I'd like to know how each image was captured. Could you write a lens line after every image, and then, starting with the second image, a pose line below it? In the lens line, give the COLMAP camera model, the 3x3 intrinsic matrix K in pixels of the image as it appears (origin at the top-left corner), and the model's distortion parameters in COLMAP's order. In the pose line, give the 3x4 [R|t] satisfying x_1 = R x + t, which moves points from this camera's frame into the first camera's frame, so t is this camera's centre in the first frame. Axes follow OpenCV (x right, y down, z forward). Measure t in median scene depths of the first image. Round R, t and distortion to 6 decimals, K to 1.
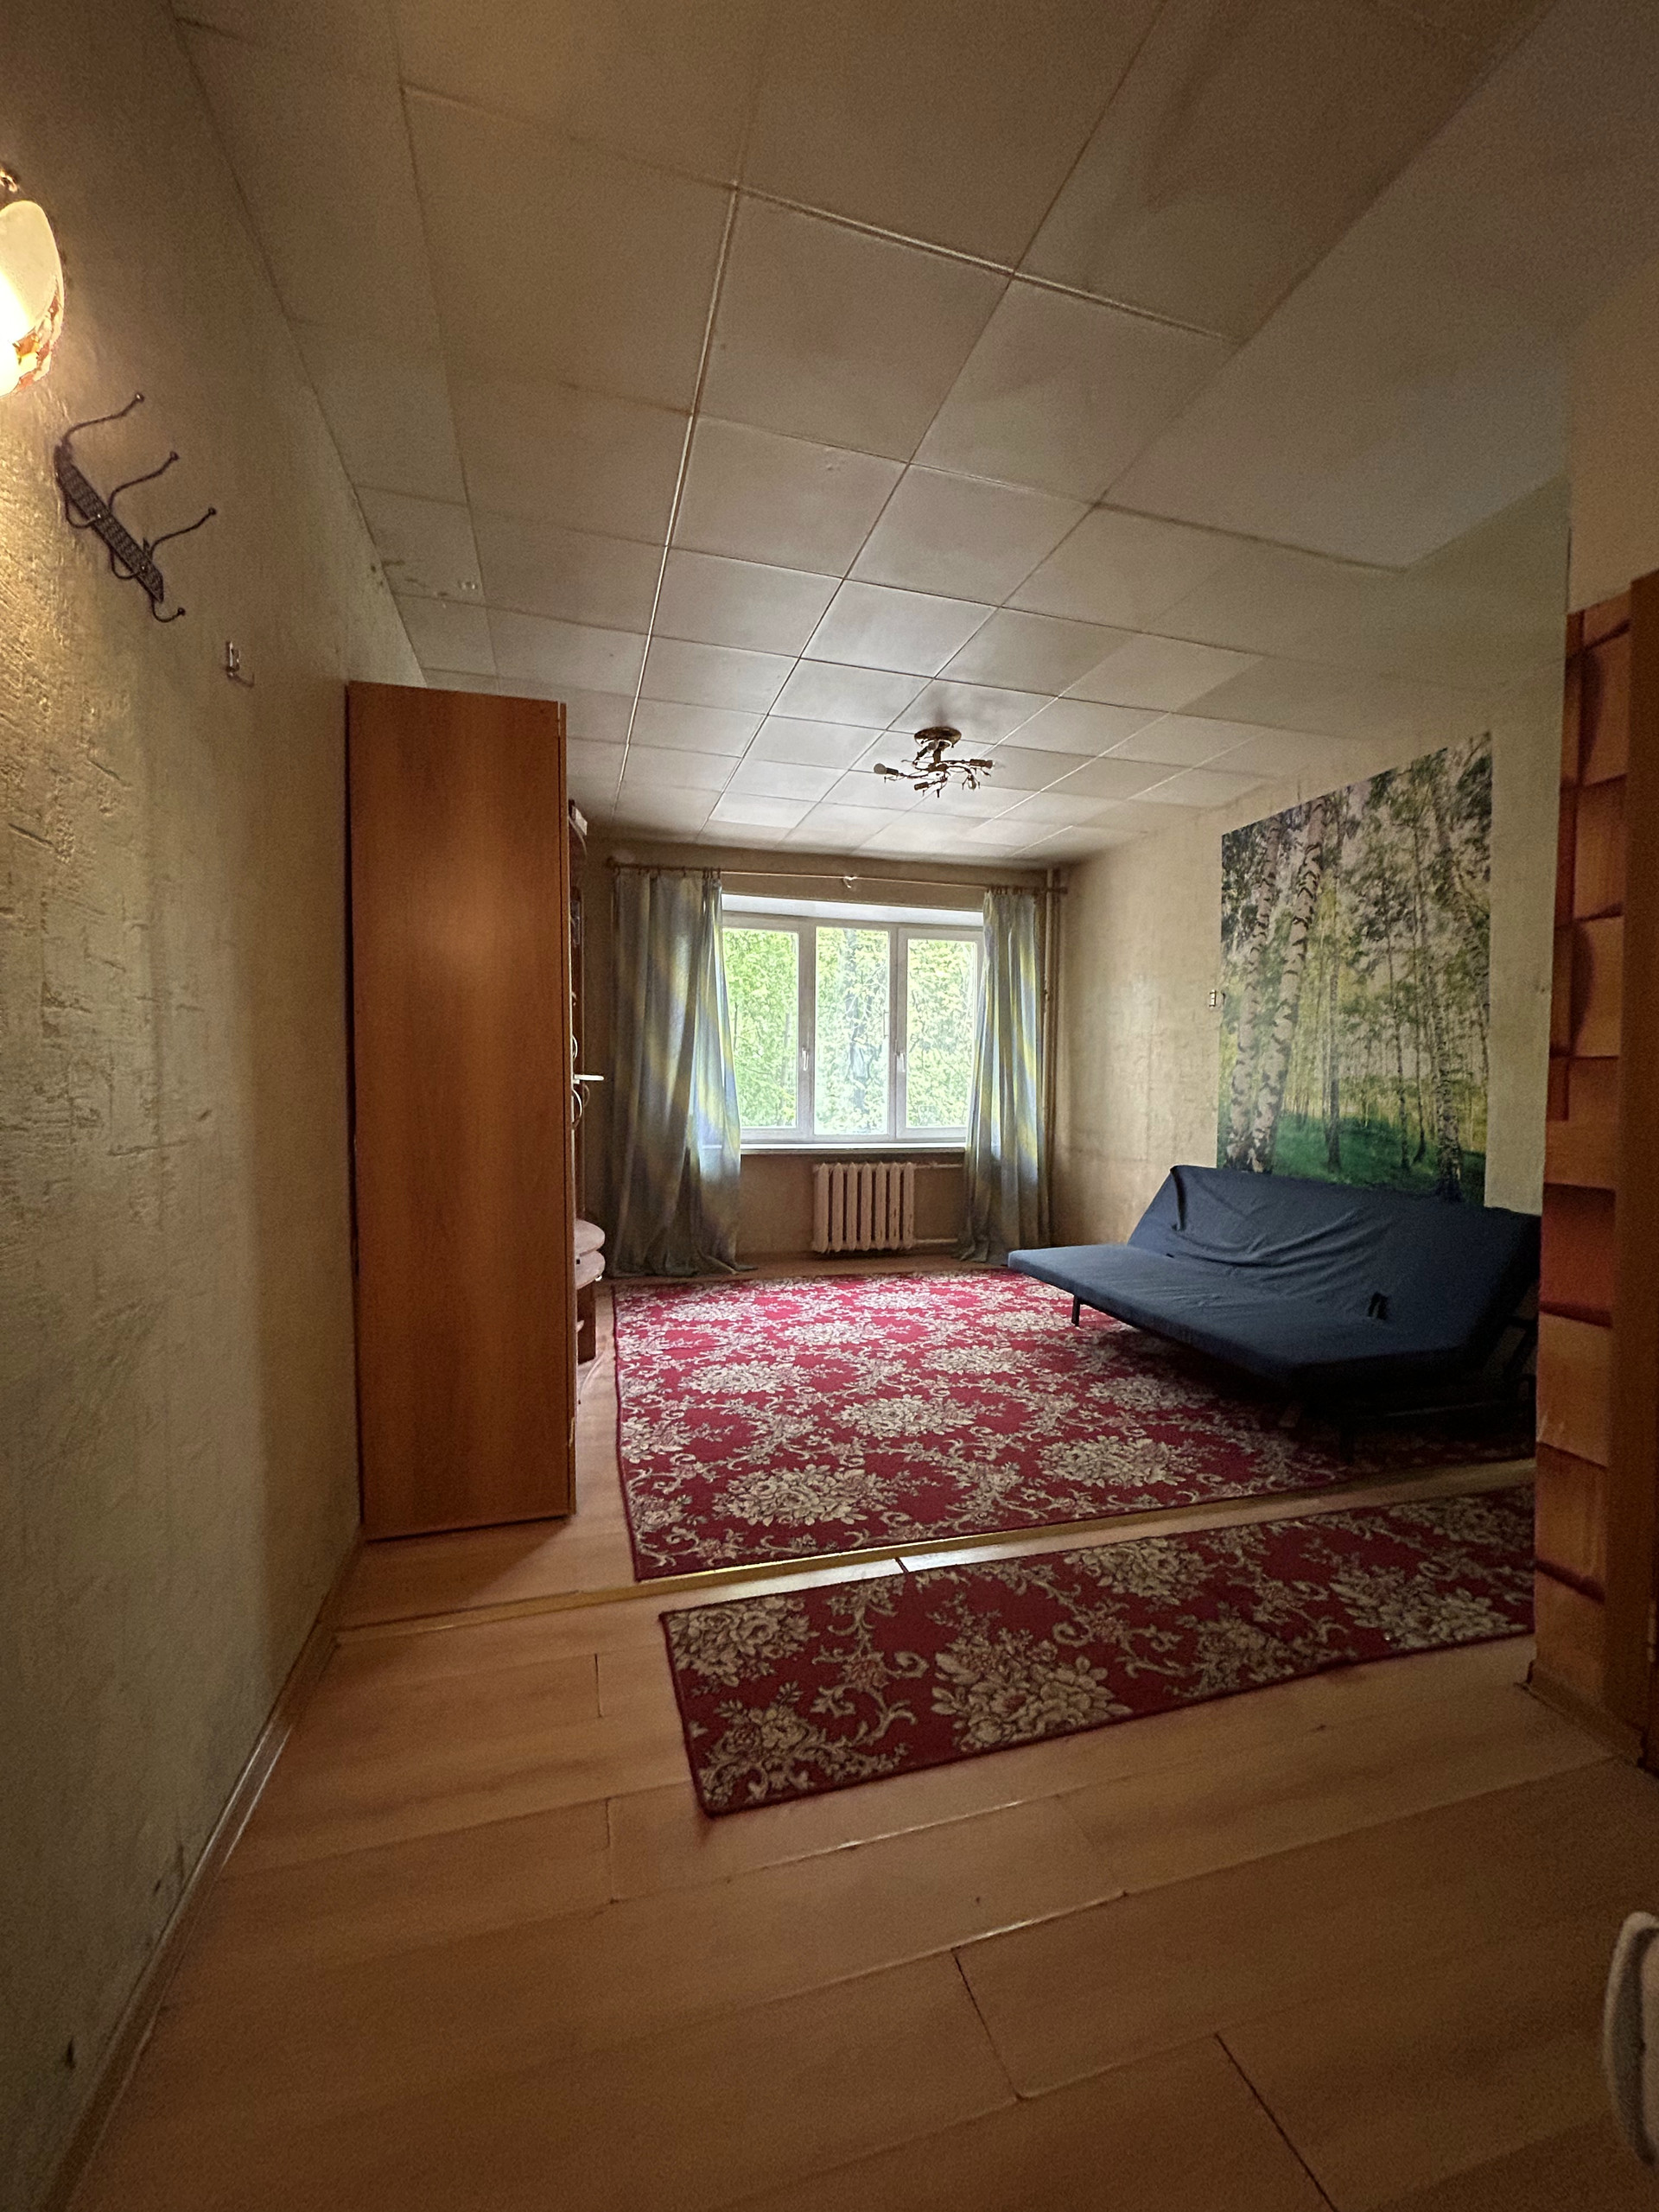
lens RADIAL K [[875.3, 0, 831.2], [0, 875.3, 1104.0], [0, 0, 1]] dist [-0.000404, -0.001261]
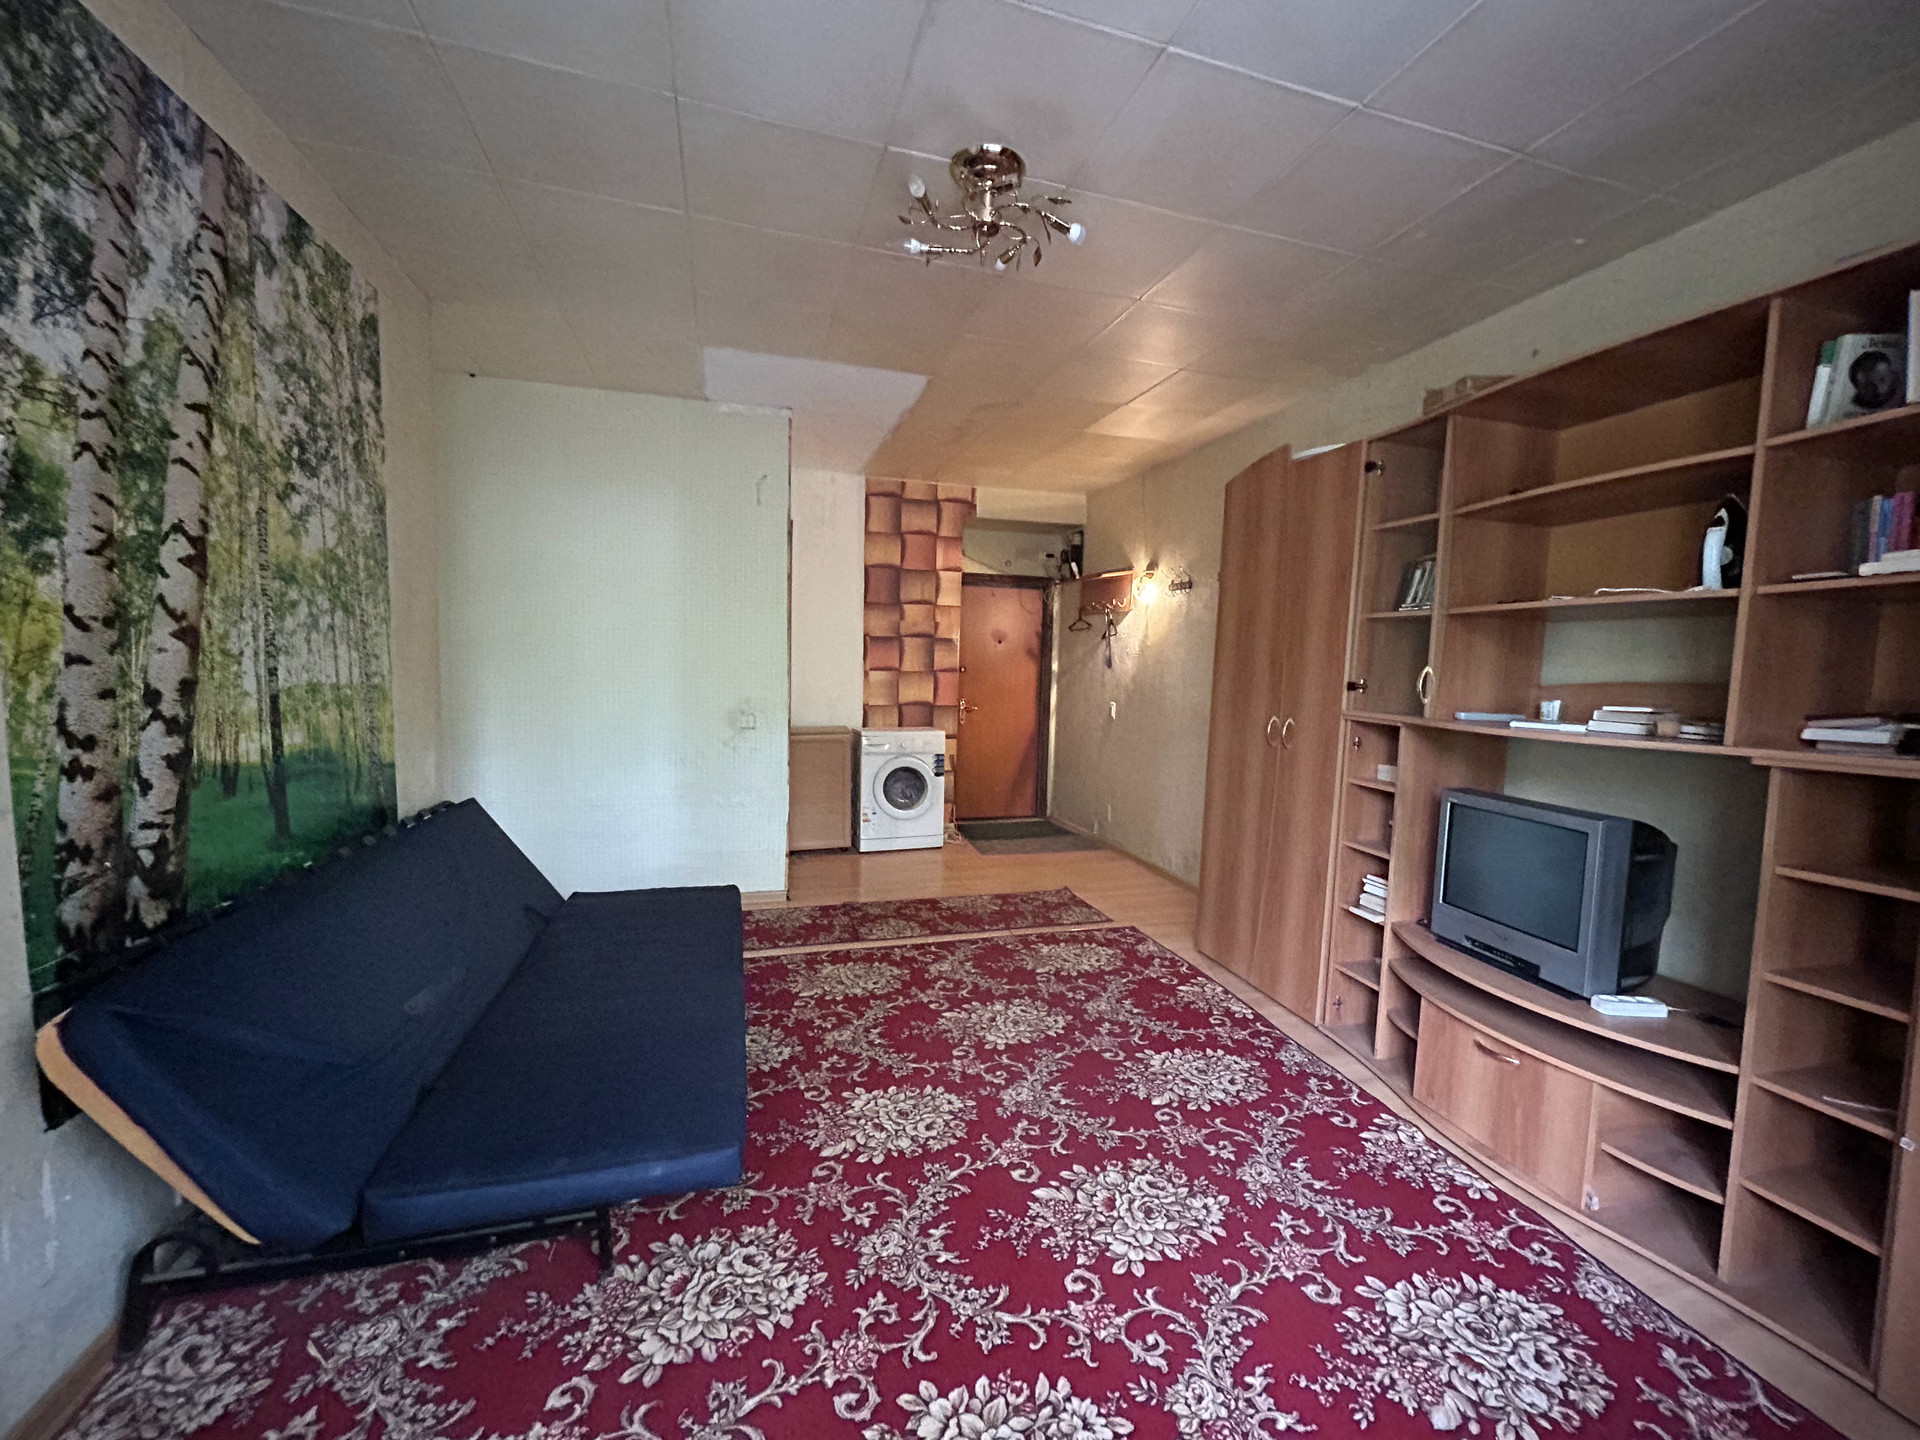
lens RADIAL K [[759.8, 0, 968.3], [0, 759.8, 729.3], [0, 0, 1]] dist [-0.000404, -0.001261]
pose [[-0.999264, -0.036408, -0.012047, 0.134604], [-0.037555, 0.992640, 0.115134, -0.086730], [0.007766, 0.115502, -0.993277, 1.664175]]
